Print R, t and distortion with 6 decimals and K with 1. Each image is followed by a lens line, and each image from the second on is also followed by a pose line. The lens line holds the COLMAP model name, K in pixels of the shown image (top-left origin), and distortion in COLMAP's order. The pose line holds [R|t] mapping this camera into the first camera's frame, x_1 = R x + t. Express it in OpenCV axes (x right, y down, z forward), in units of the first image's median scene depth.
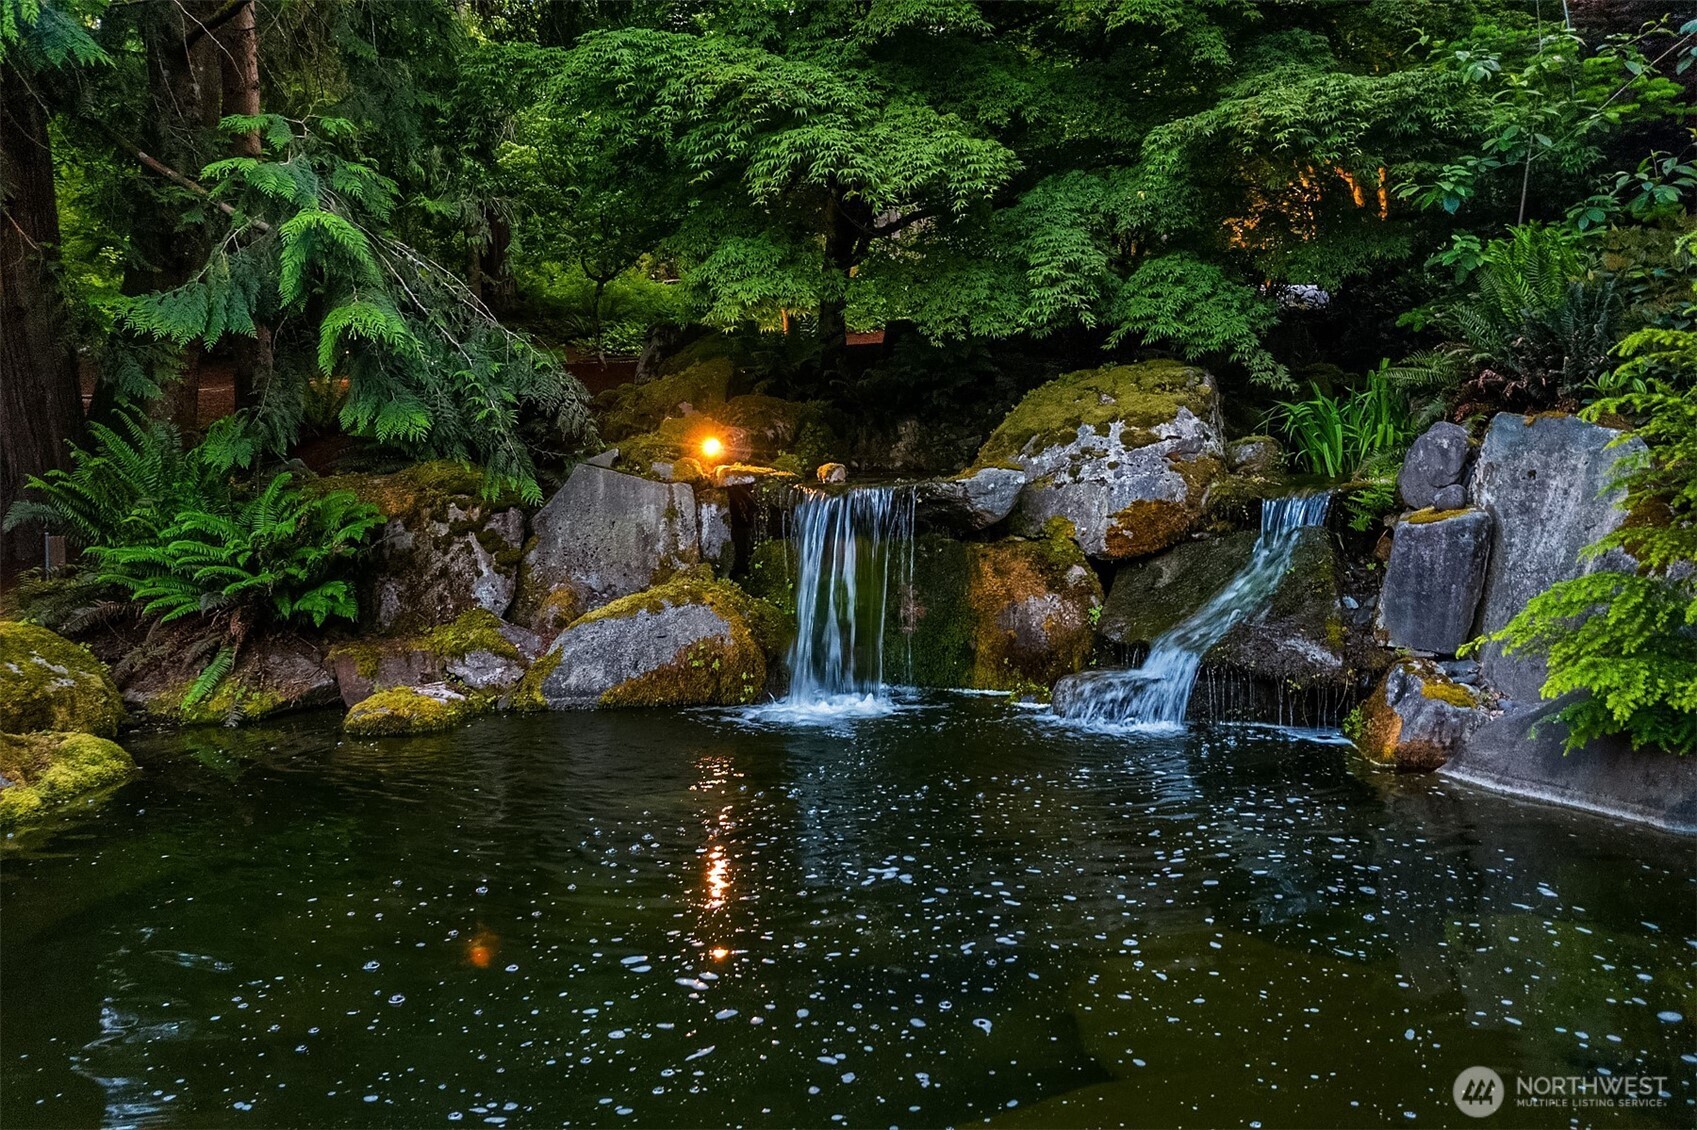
lens RADIAL K [[1335.4, 0, 849.6], [0, 1335.4, 562.3], [0, 0, 1]] dist [0.006344, 0.001041]
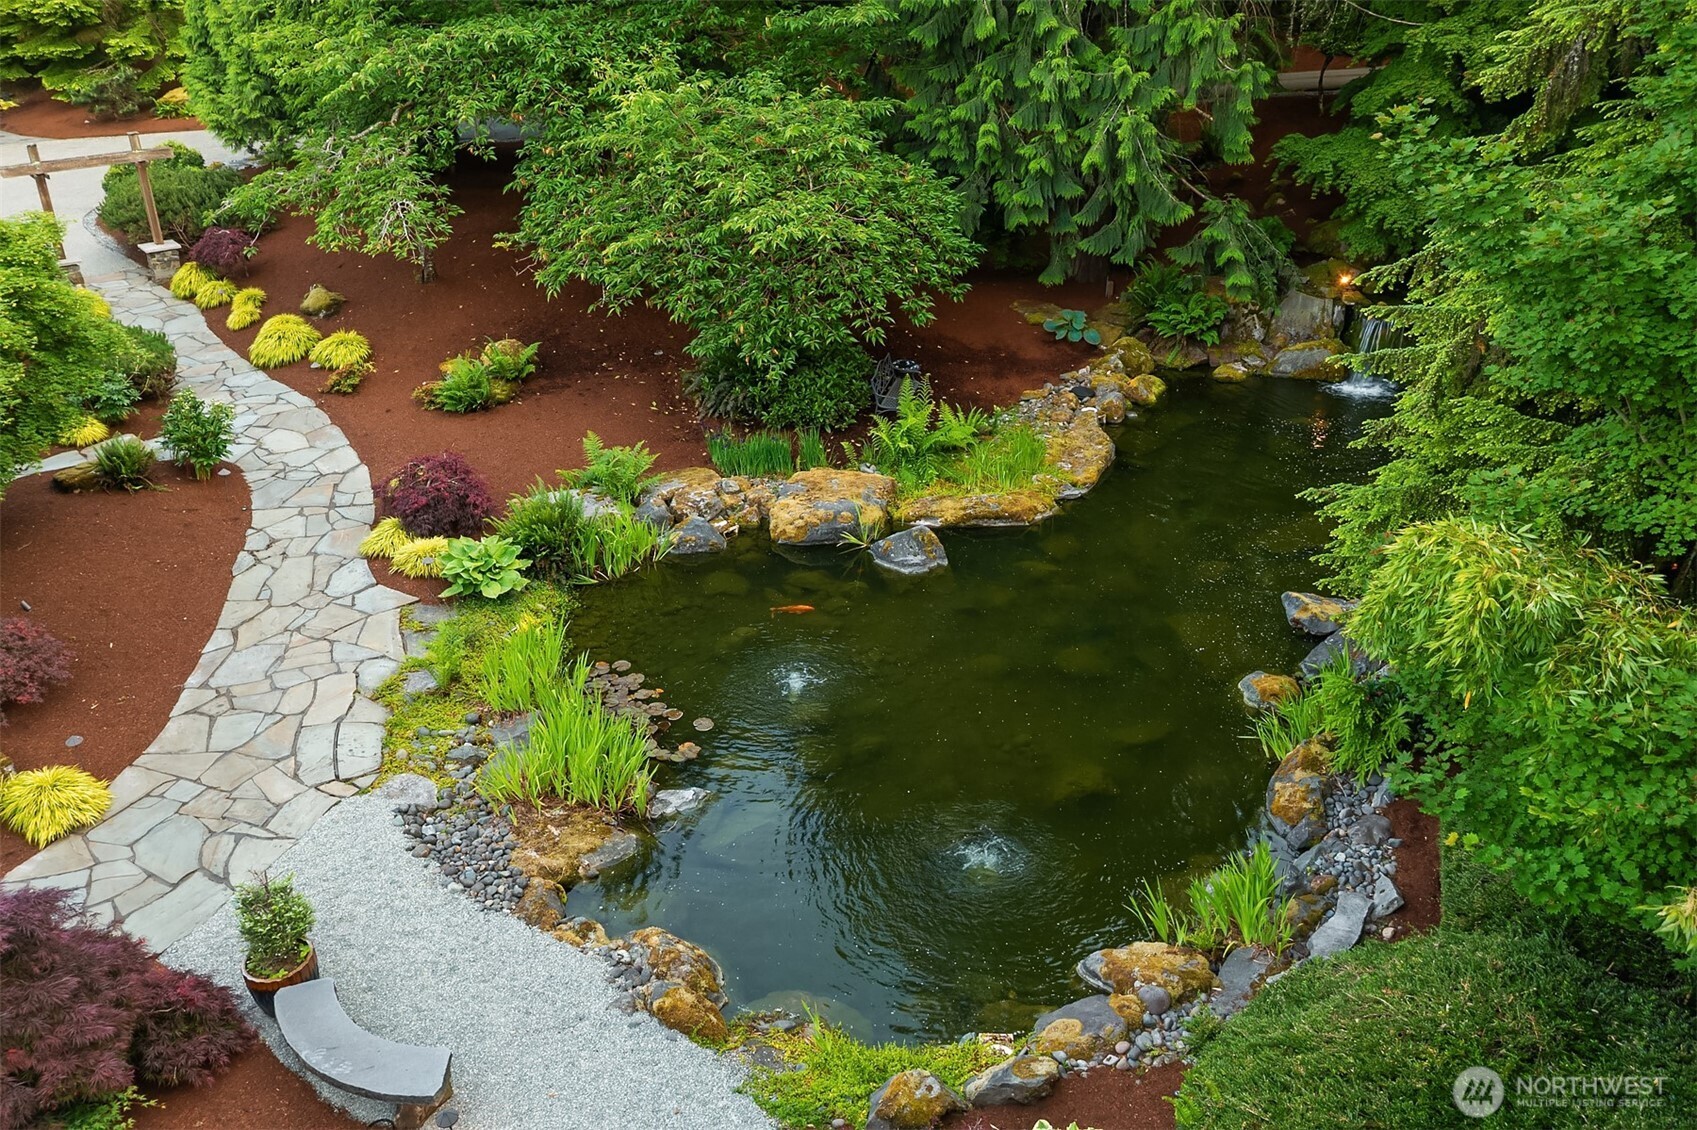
lens RADIAL K [[1335.4, 0, 847.2], [0, 1335.4, 562.9], [0, 0, 1]] dist [0.006344, 0.001041]
pose [[0.877249, 0.209350, -0.431980, 0.365823], [-0.018925, 0.914275, 0.404653, -0.764514], [0.479662, -0.346806, 0.806008, -2.262218]]
